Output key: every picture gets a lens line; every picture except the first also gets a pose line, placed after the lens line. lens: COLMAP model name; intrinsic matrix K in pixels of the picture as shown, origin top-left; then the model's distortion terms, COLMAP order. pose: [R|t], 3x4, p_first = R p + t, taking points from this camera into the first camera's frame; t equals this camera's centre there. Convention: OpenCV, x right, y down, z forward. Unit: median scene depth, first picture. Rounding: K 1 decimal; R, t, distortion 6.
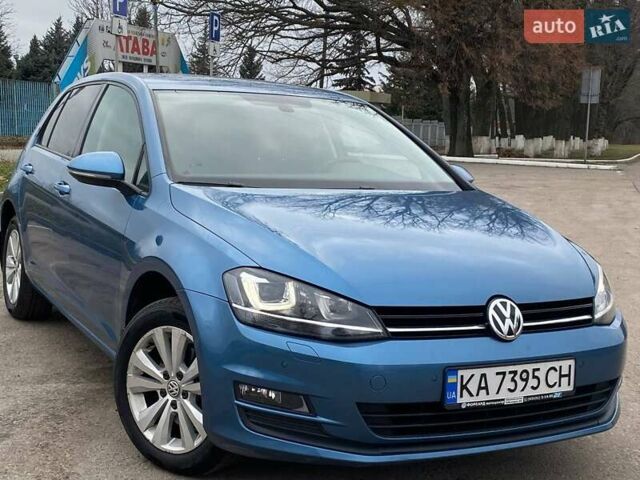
lens RADIAL K [[919.8, 0, 285.5], [0, 919.8, 253.7], [0, 0, 1]] dist [0.106041, 0.000000]
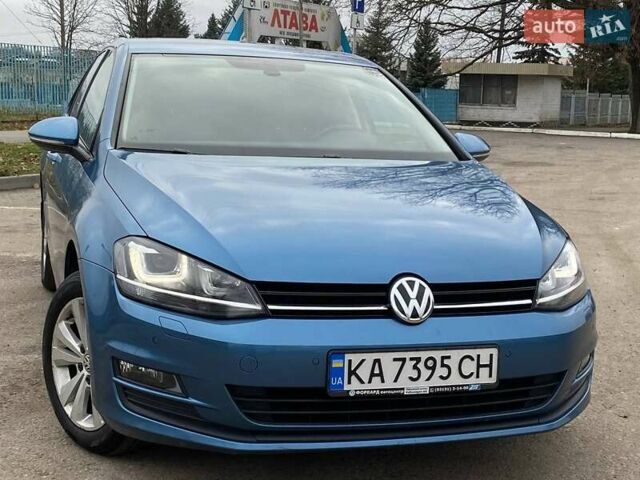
lens RADIAL K [[919.8, 0, 313.5], [0, 919.8, 238.2], [0, 0, 1]] dist [0.106041, 0.000000]
pose [[0.983062, 0.022410, -0.181898, 0.306813], [-0.020904, 0.999730, 0.010192, 0.003373], [0.182077, -0.006217, 0.983265, 0.100648]]
